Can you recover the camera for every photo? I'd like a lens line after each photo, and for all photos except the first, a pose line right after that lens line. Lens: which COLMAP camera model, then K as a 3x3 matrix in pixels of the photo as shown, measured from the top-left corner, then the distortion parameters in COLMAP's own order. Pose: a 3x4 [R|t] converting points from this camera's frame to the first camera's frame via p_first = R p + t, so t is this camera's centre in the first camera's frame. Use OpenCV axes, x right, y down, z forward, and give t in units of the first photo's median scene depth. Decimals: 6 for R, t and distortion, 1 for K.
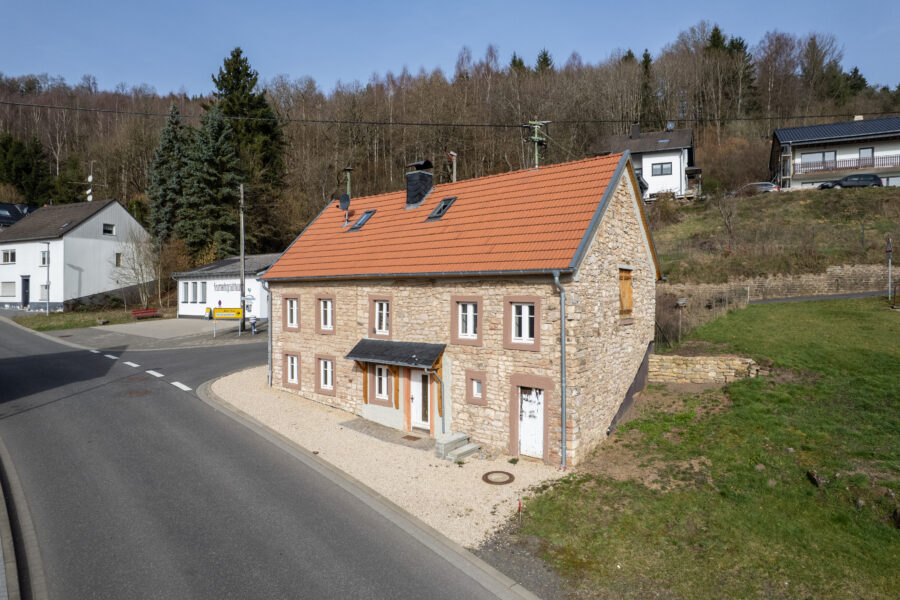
lens RADIAL K [[576.6, 0, 452.2], [0, 576.6, 299.5], [0, 0, 1]] dist [-0.083861, 0.075845]
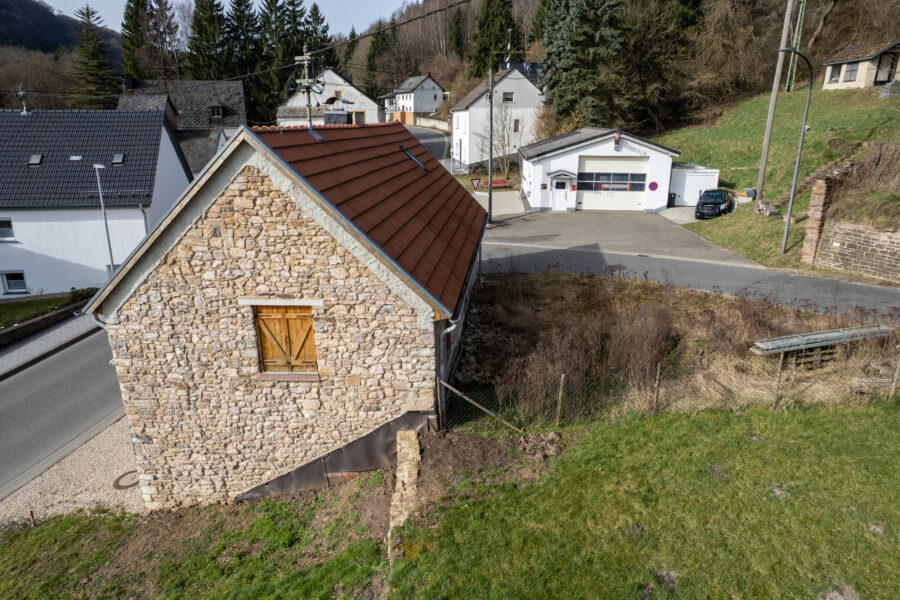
lens RADIAL K [[576.6, 0, 451.7], [0, 576.6, 298.0], [0, 0, 1]] dist [-0.083861, 0.075845]
pose [[0.559814, 0.249266, -0.790238, 0.853207], [-0.004765, 0.954633, 0.297745, -0.236599], [0.828605, -0.162916, 0.535605, 0.735229]]
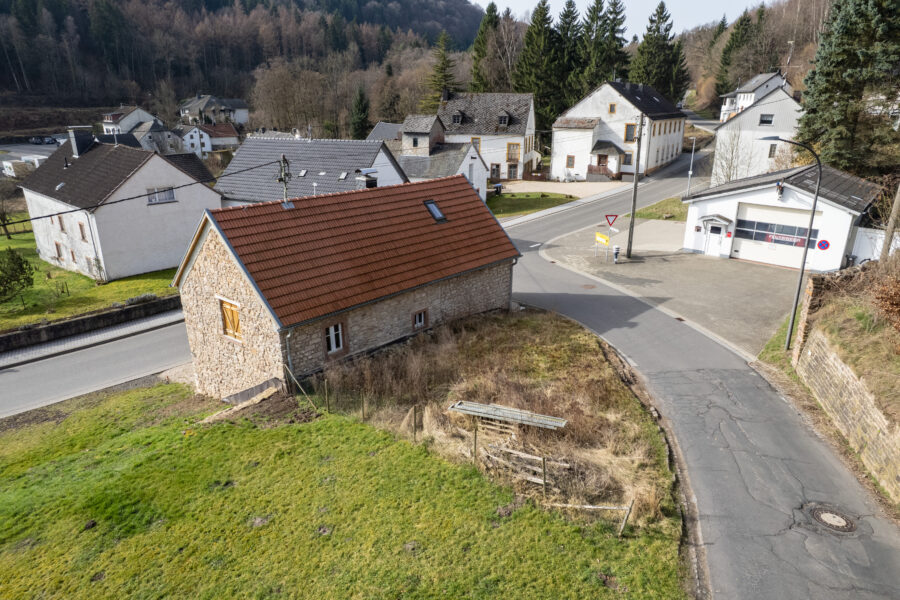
lens RADIAL K [[576.6, 0, 452.9], [0, 576.6, 299.1], [0, 0, 1]] dist [-0.083861, 0.075845]
pose [[-0.038036, 0.329125, -0.943520, 1.319321], [-0.008450, 0.944063, 0.329655, -0.428442], [0.999241, 0.020512, -0.033128, 1.390082]]
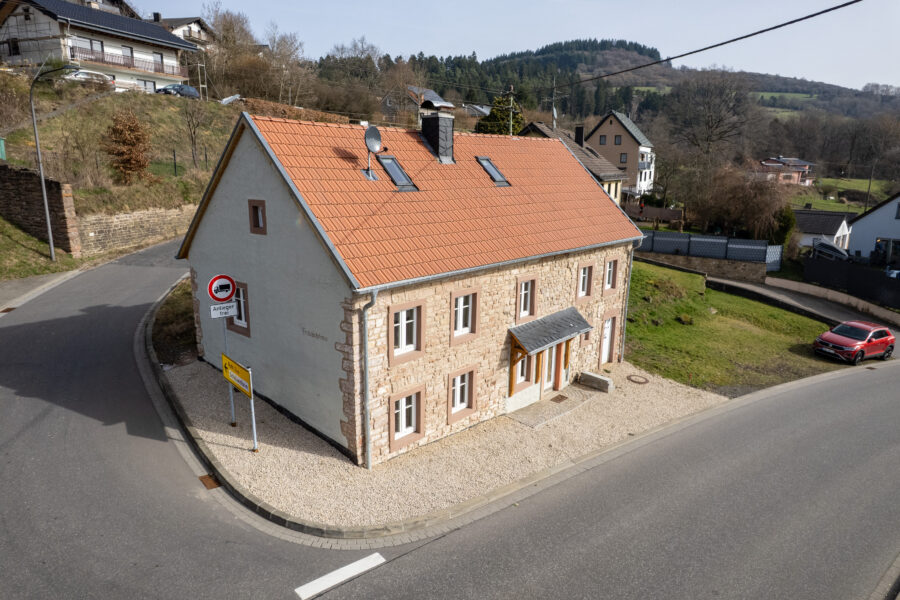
lens RADIAL K [[576.6, 0, 450.9], [0, 576.6, 300.2], [0, 0, 1]] dist [-0.083861, 0.075845]
pose [[0.026786, -0.230511, 0.972701, -1.001807], [-0.007523, 0.972976, 0.230783, -0.174311], [-0.999613, -0.013500, 0.024328, 1.084251]]
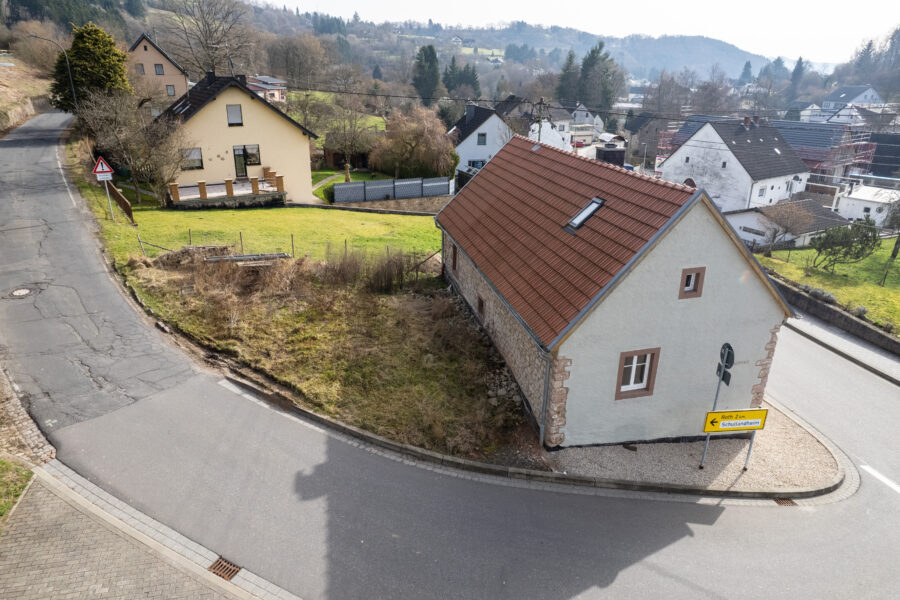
lens RADIAL K [[576.6, 0, 450.9], [0, 576.6, 300.0], [0, 0, 1]] dist [-0.083861, 0.075845]
pose [[-0.797949, -0.230122, 0.557065, -0.455316], [-0.010922, 0.929613, 0.368375, -0.364119], [-0.602627, 0.287860, -0.744297, 2.113907]]
